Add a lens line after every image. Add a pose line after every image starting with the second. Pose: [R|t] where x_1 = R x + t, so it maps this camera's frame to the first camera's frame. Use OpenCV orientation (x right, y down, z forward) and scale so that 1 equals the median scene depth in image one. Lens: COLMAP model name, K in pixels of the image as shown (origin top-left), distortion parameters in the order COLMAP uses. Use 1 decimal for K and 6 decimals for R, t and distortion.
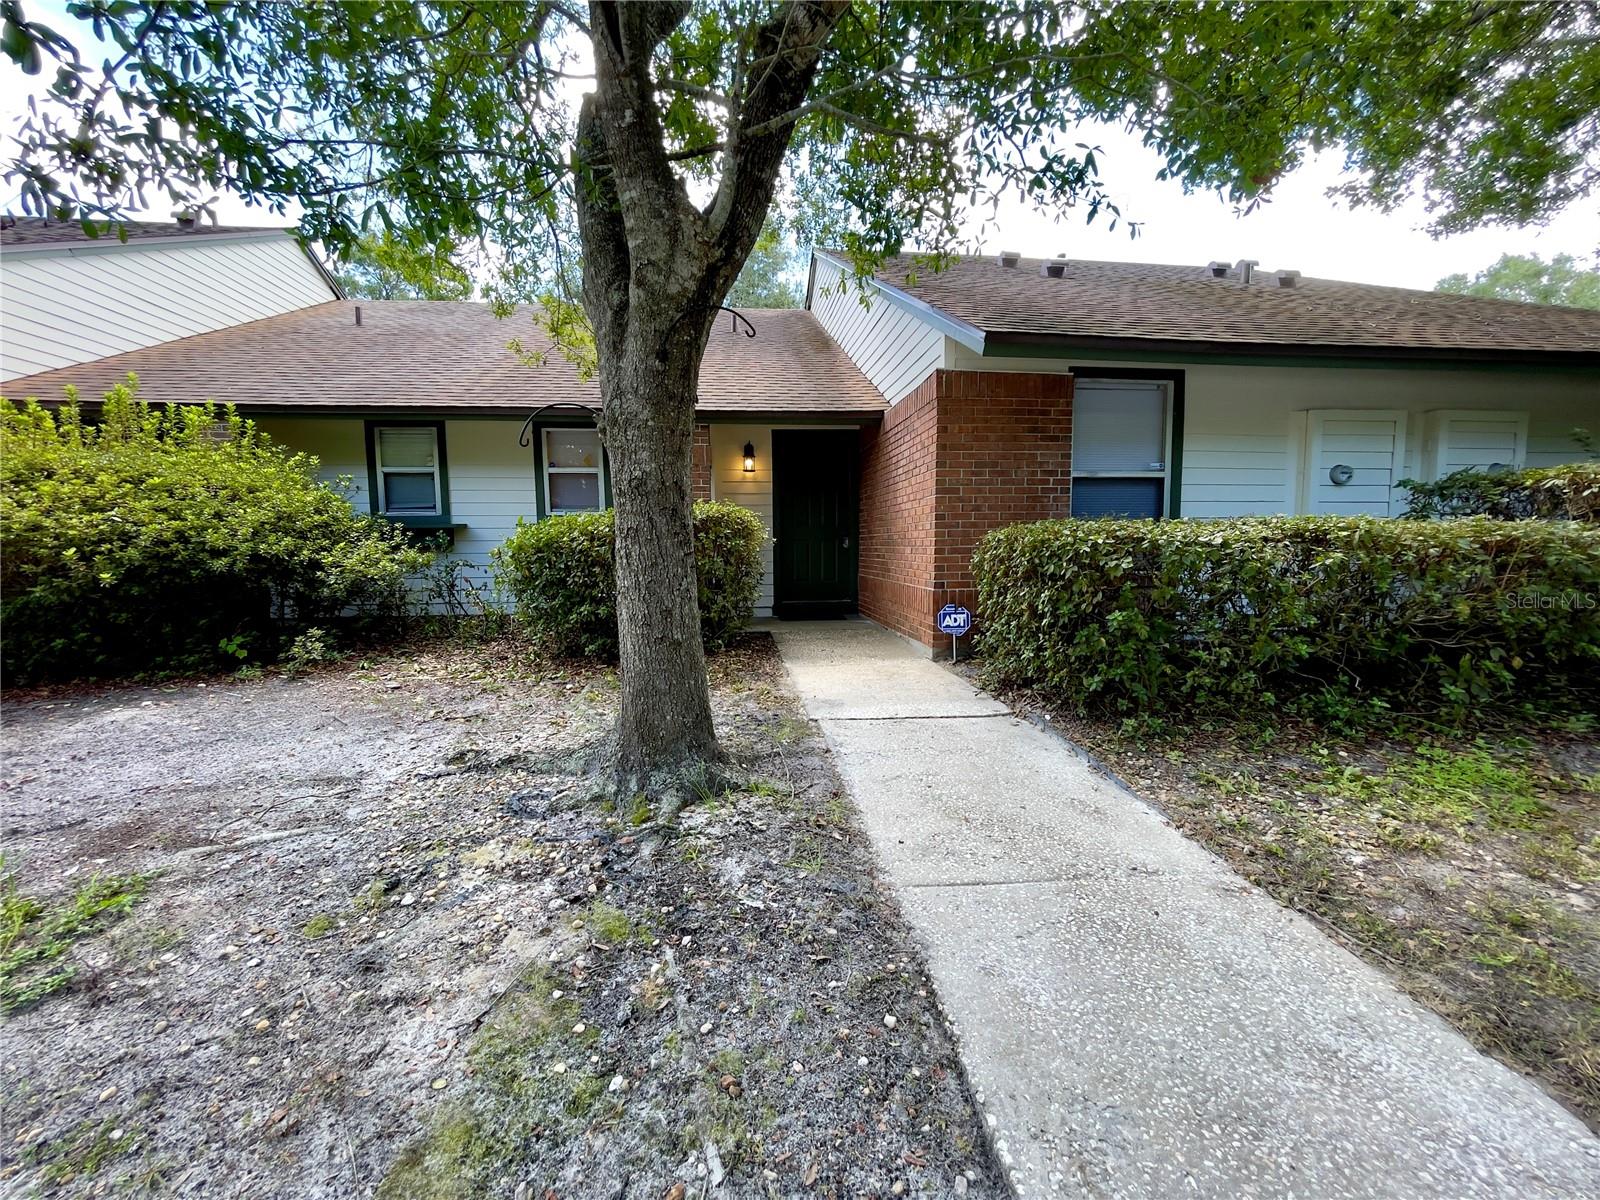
lens RADIAL K [[642.6, 0, 784.0], [0, 642.6, 597.4], [0, 0, 1]] dist [-0.021208, 0.010283]
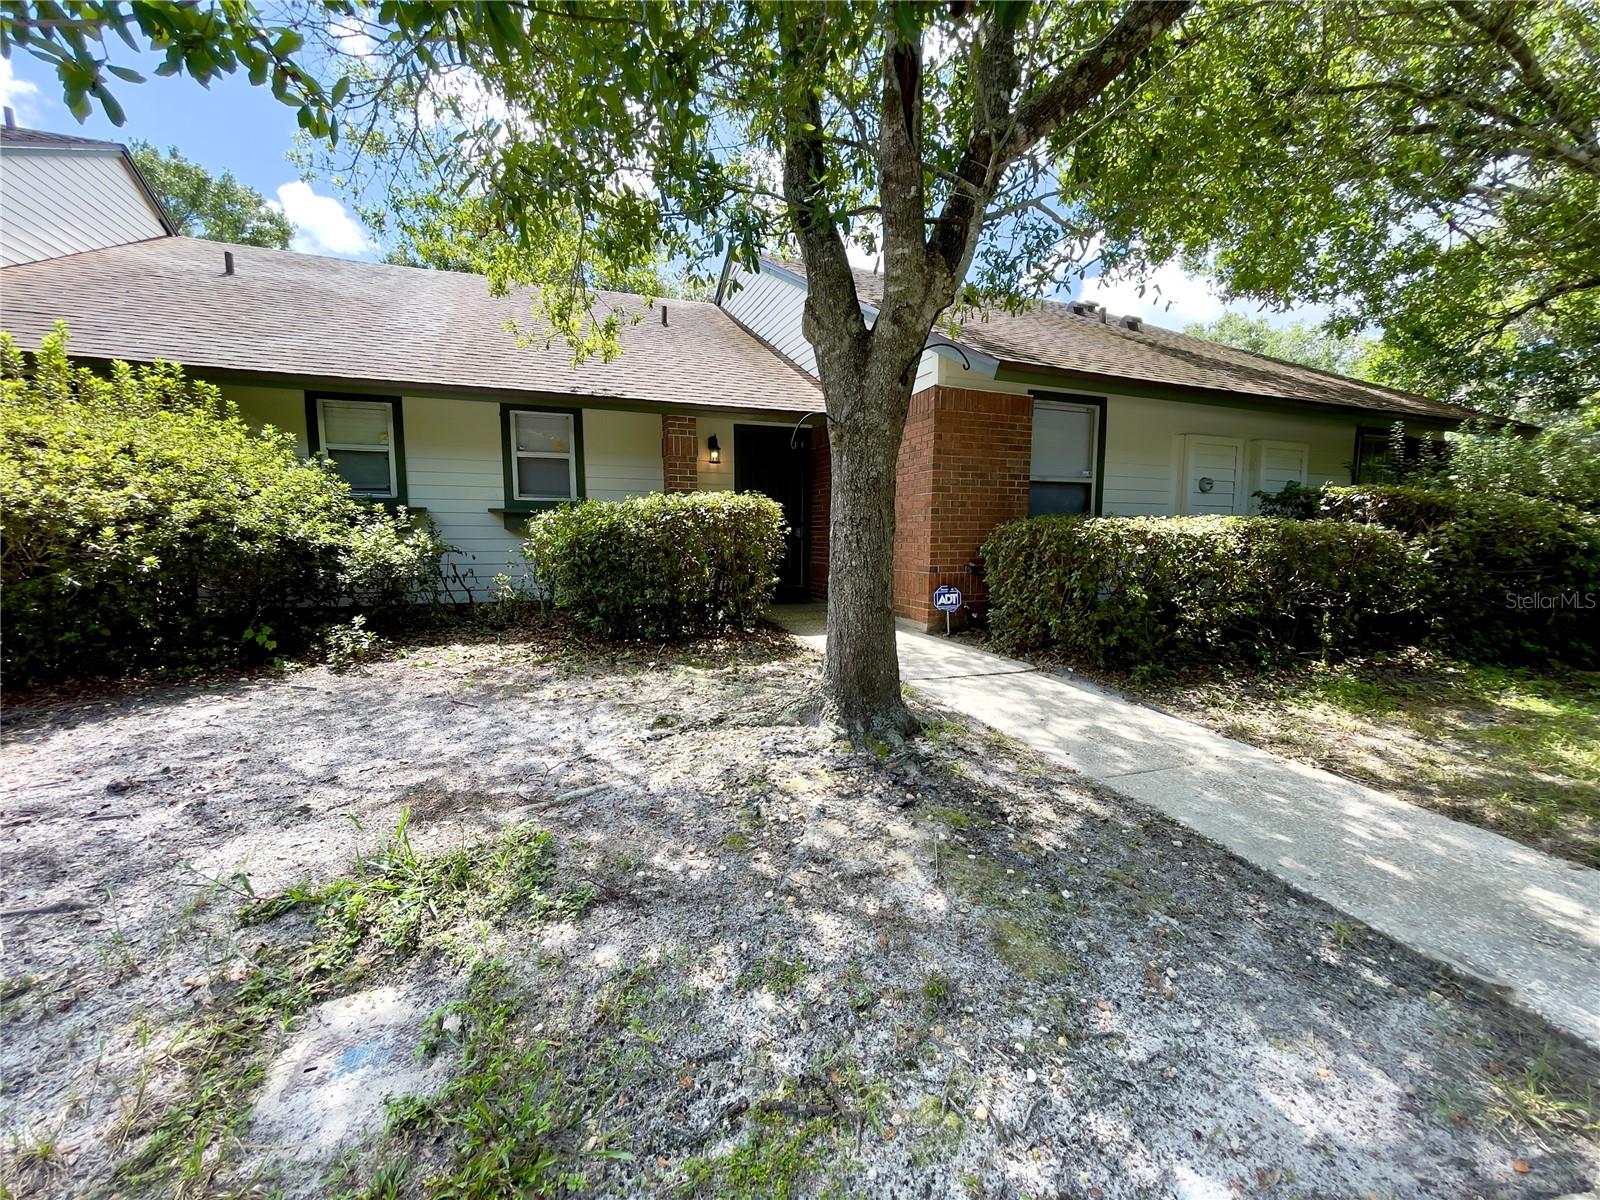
lens RADIAL K [[642.6, 0, 784.0], [0, 642.6, 597.4], [0, 0, 1]] dist [-0.021208, 0.010283]
pose [[0.967662, -0.013555, 0.251887, -0.318992], [0.009903, 0.999827, 0.015758, 0.010955], [-0.252057, -0.012754, 0.967628, -0.066581]]
